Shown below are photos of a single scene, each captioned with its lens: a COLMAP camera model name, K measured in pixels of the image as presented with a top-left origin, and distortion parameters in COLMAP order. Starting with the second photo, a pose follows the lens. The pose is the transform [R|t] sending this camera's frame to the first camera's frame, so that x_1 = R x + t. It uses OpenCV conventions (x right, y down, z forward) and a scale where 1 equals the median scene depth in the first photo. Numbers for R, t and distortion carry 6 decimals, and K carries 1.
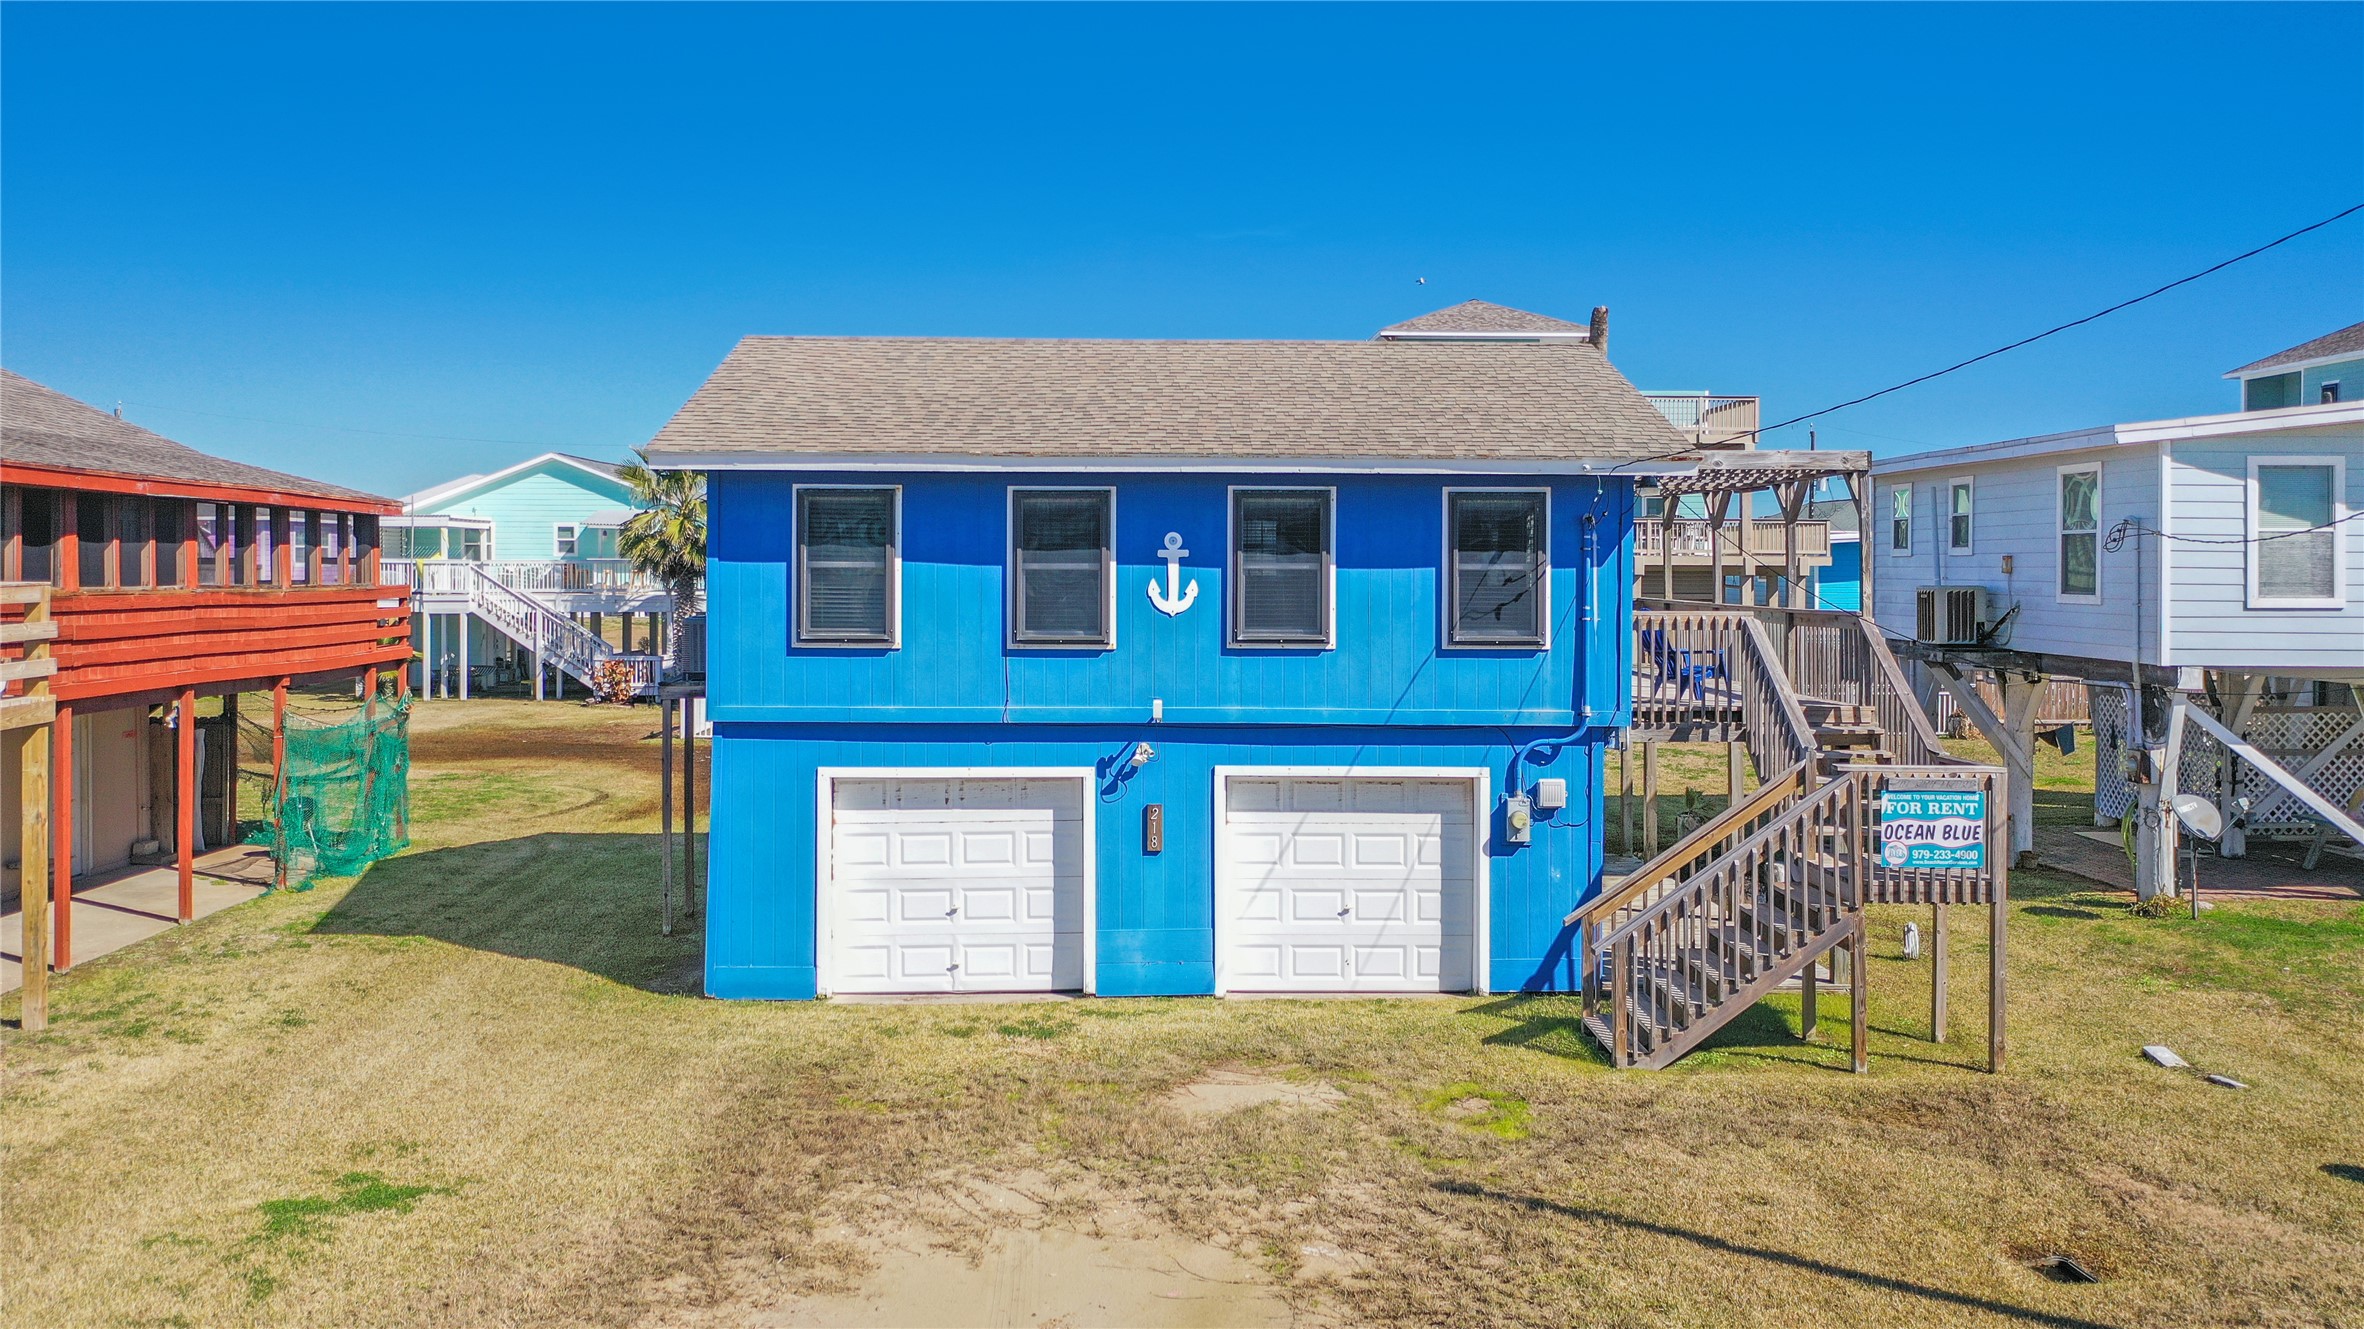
lens RADIAL K [[1905.8, 0, 1180.3], [0, 1905.8, 551.0], [0, 0, 1]] dist [0.005416, 0.048882]
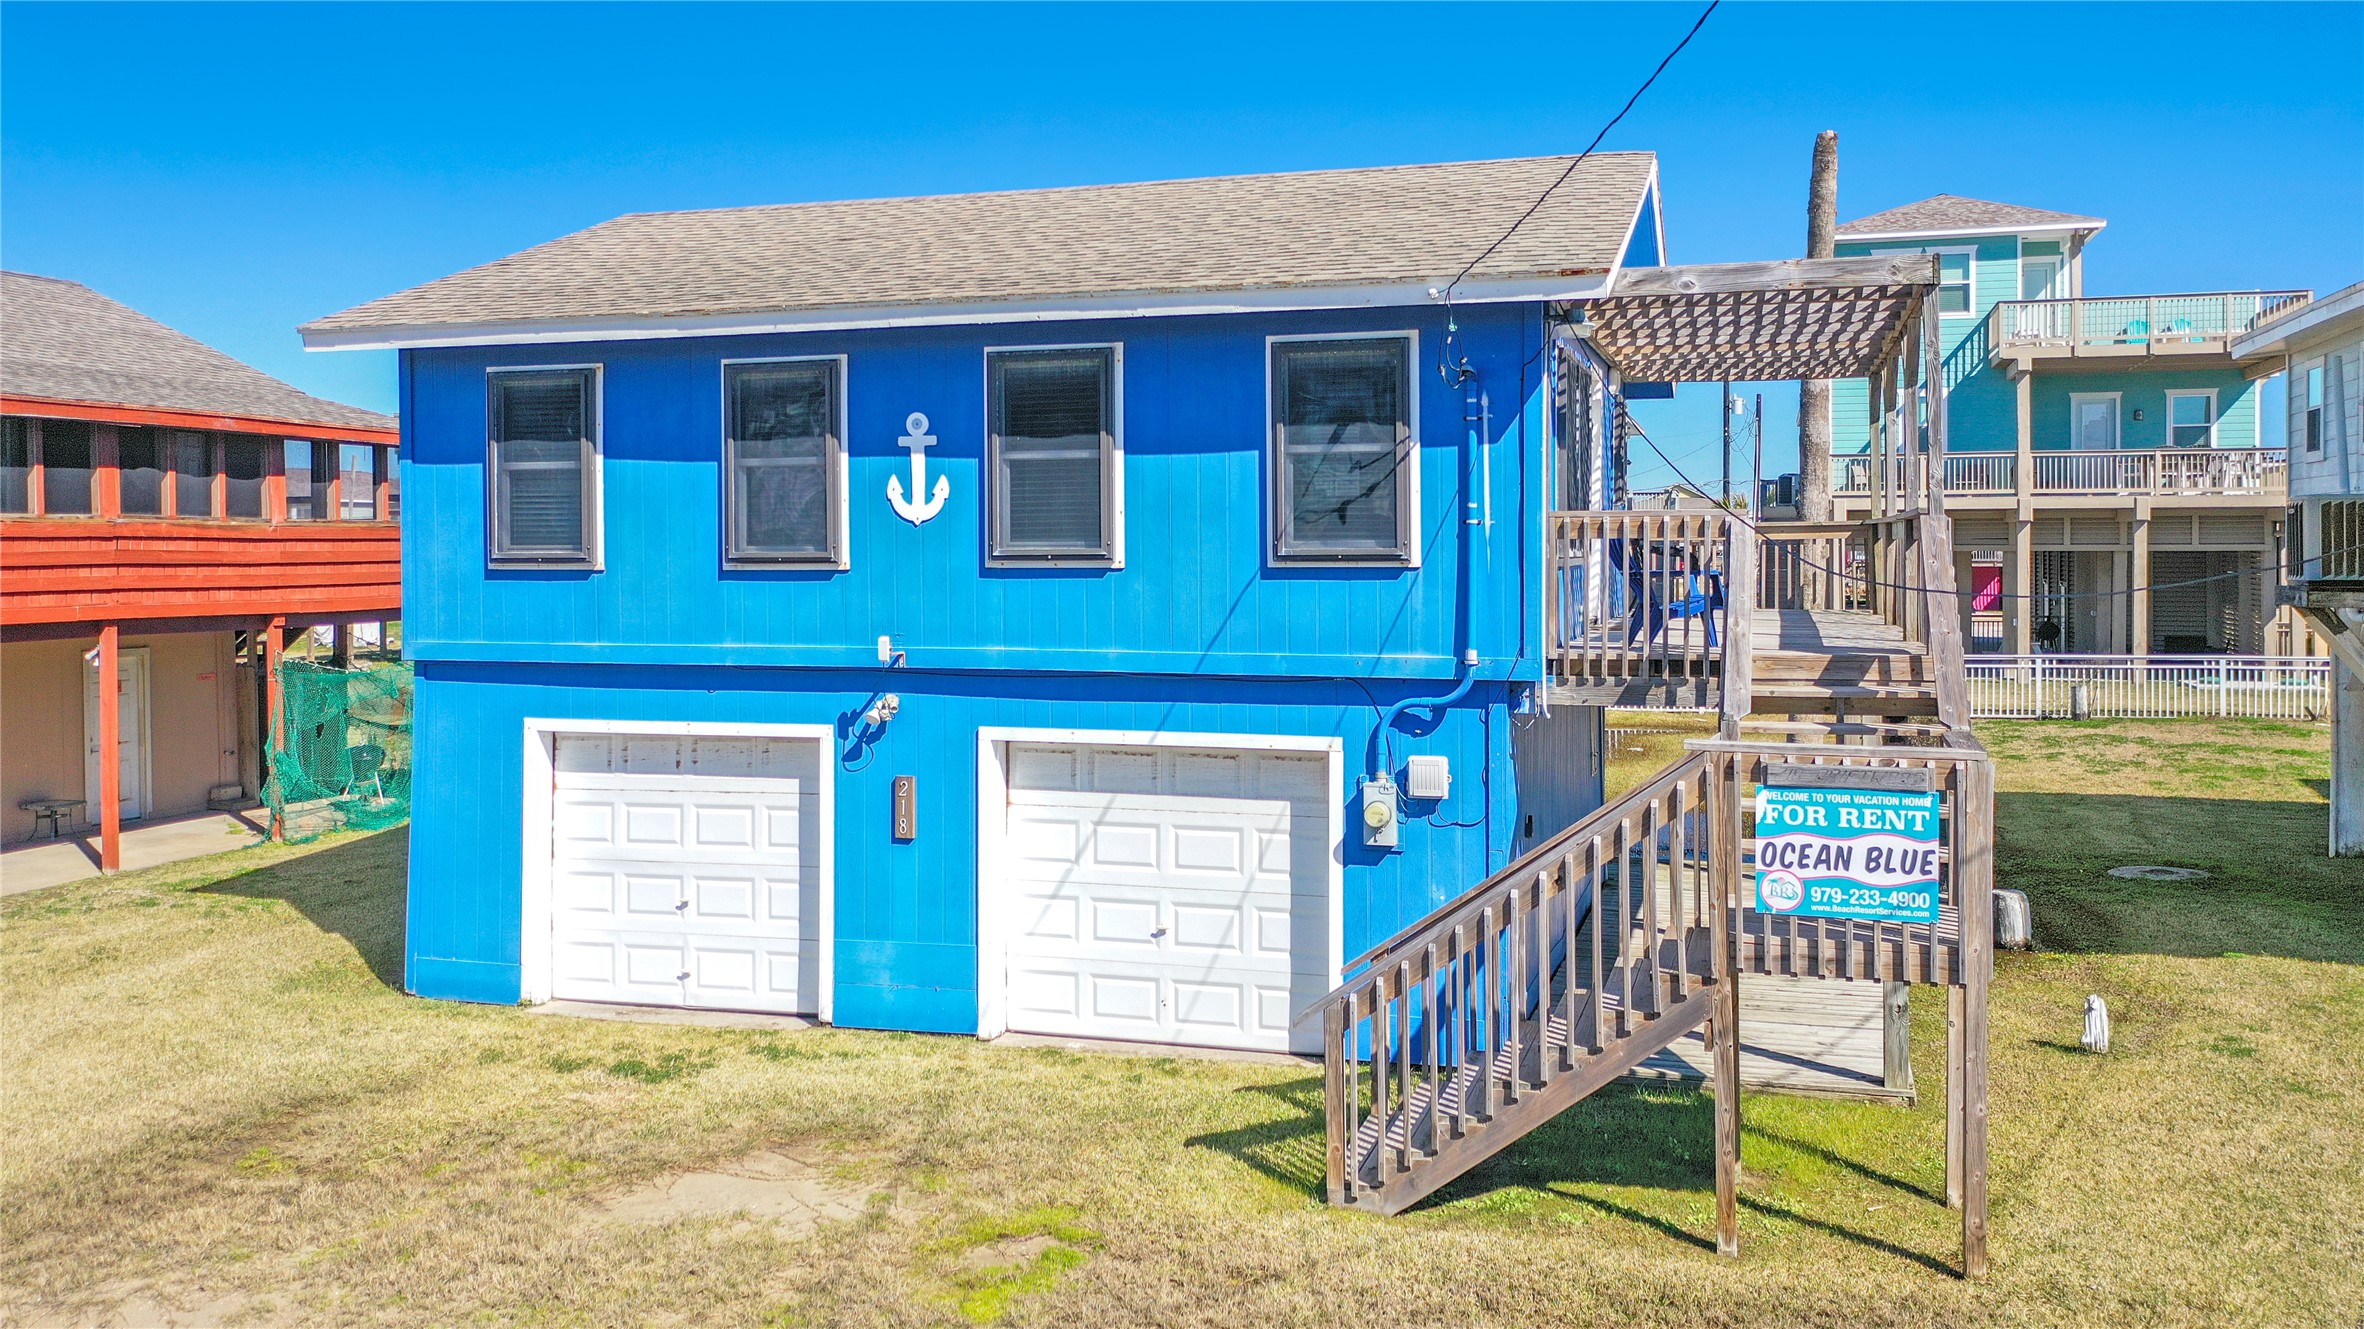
lens RADIAL K [[1905.8, 0, 1180.3], [0, 1905.8, 551.0], [0, 0, 1]] dist [0.005416, 0.048882]
pose [[0.948852, -0.007637, -0.315628, 0.327872], [0.011518, 0.999879, 0.010430, 0.037736], [0.315510, -0.013531, 0.948826, 0.323576]]
